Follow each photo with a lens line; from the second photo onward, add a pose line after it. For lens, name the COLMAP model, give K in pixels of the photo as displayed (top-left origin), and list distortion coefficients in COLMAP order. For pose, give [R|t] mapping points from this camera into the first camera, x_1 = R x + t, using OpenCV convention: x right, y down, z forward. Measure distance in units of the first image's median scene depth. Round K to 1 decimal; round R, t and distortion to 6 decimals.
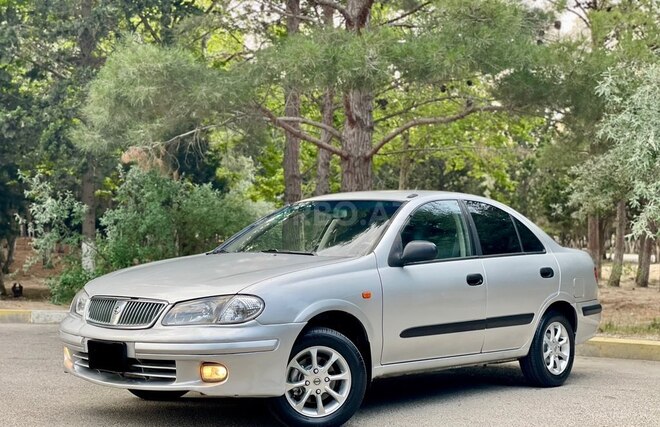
lens RADIAL K [[931.7, 0, 340.8], [0, 931.7, 232.5], [0, 0, 1]] dist [0.122814, 0.000000]
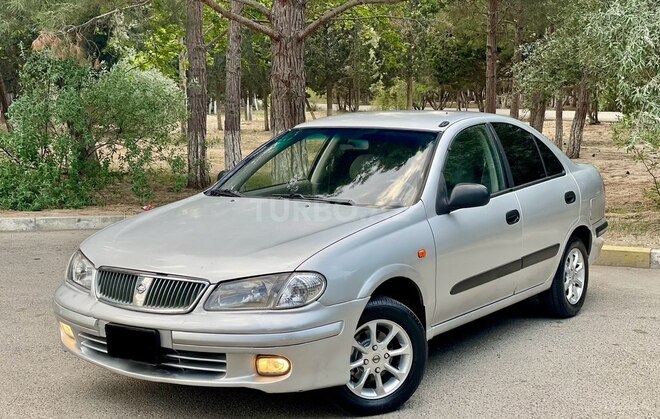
lens RADIAL K [[939.2, 0, 335.3], [0, 939.2, 225.5], [0, 0, 1]] dist [0.132349, 0.000000]
pose [[0.991933, -0.031547, 0.122772, -0.158195], [0.013719, 0.989566, 0.143429, -0.084913], [-0.126015, -0.140587, 0.982016, 0.154079]]
